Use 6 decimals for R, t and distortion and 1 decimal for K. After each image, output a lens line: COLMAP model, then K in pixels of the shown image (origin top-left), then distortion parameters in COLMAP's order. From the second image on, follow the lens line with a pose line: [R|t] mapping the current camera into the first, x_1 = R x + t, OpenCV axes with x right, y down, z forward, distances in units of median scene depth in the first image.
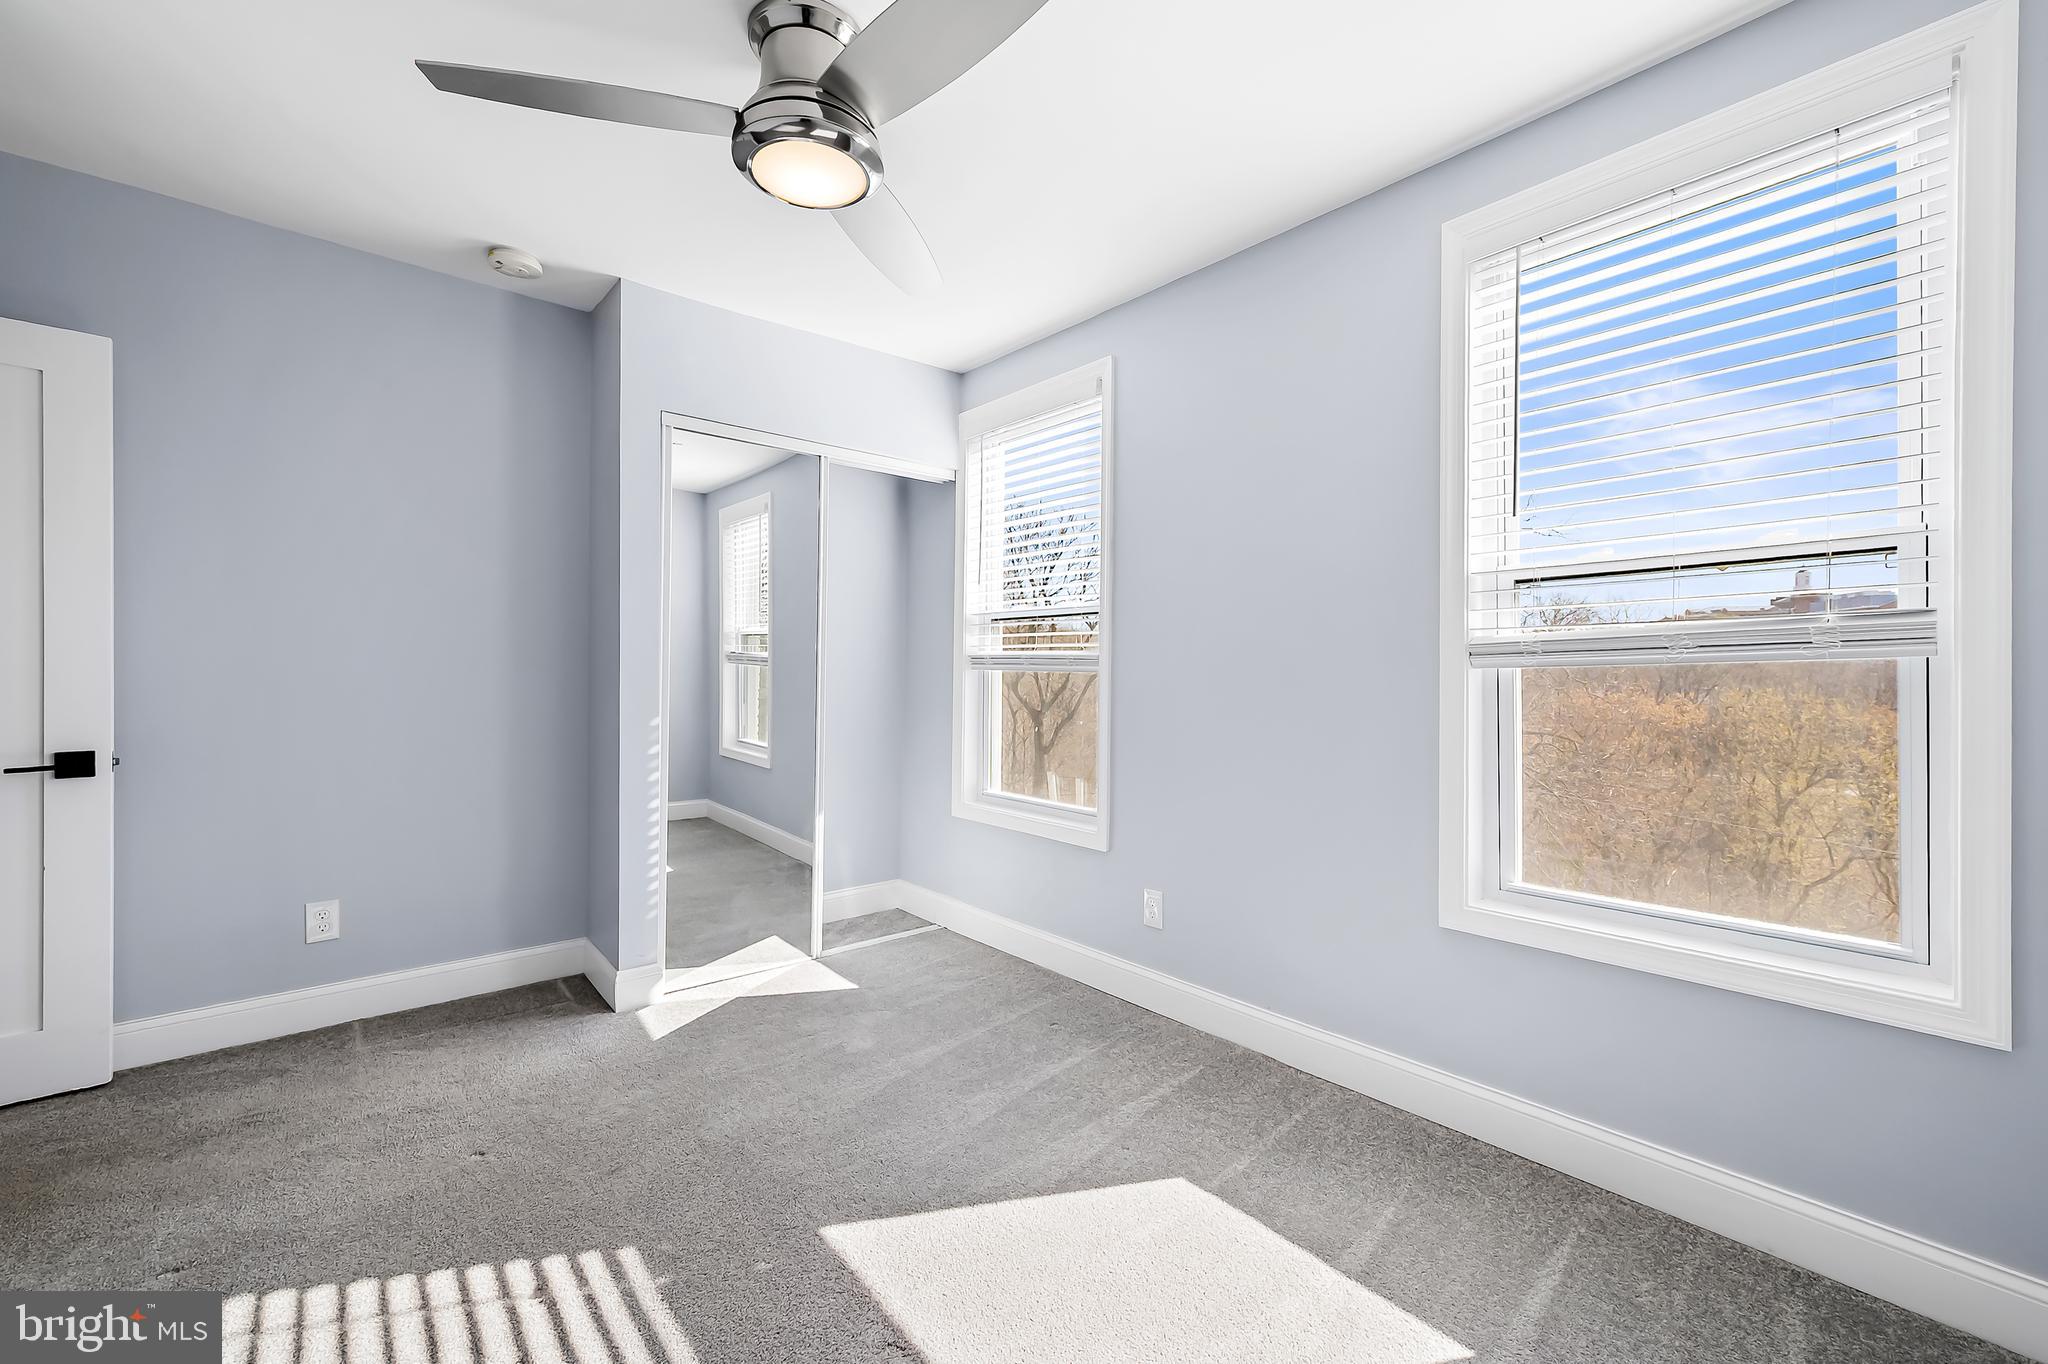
lens RADIAL K [[828.5, 0, 1020.0], [0, 828.5, 669.7], [0, 0, 1]] dist [0.006798, 0.000220]
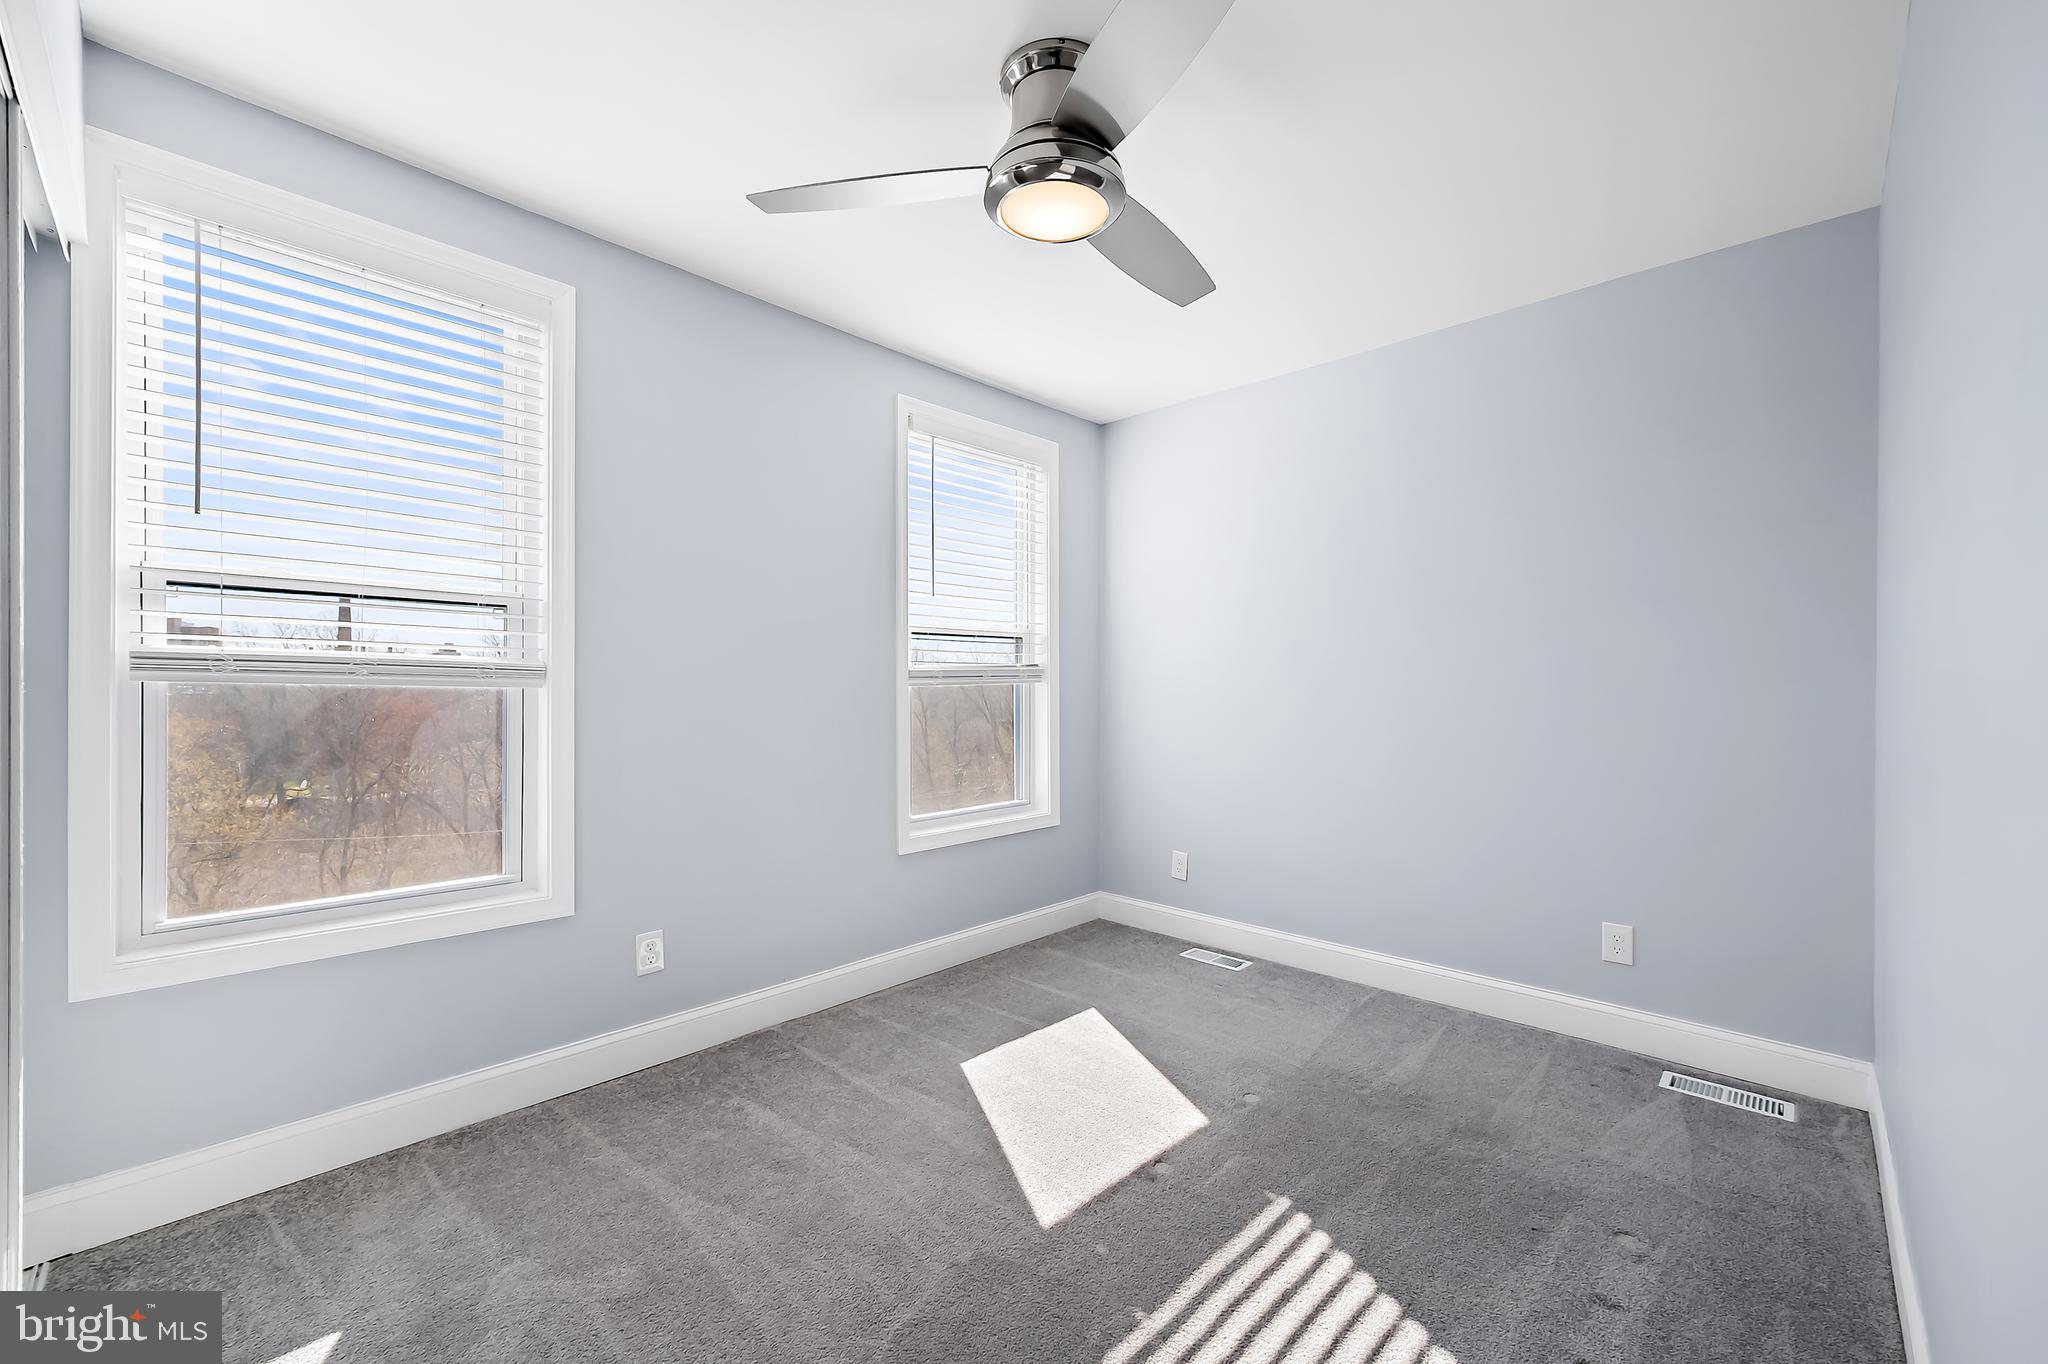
lens RADIAL K [[828.5, 0, 1019.9], [0, 828.5, 694.4], [0, 0, 1]] dist [0.006798, 0.000220]
pose [[-0.101219, 0.006637, 0.994842, -0.800374], [0.003581, 0.999974, -0.006306, 0.017571], [-0.994858, 0.002924, -0.101240, 0.722968]]
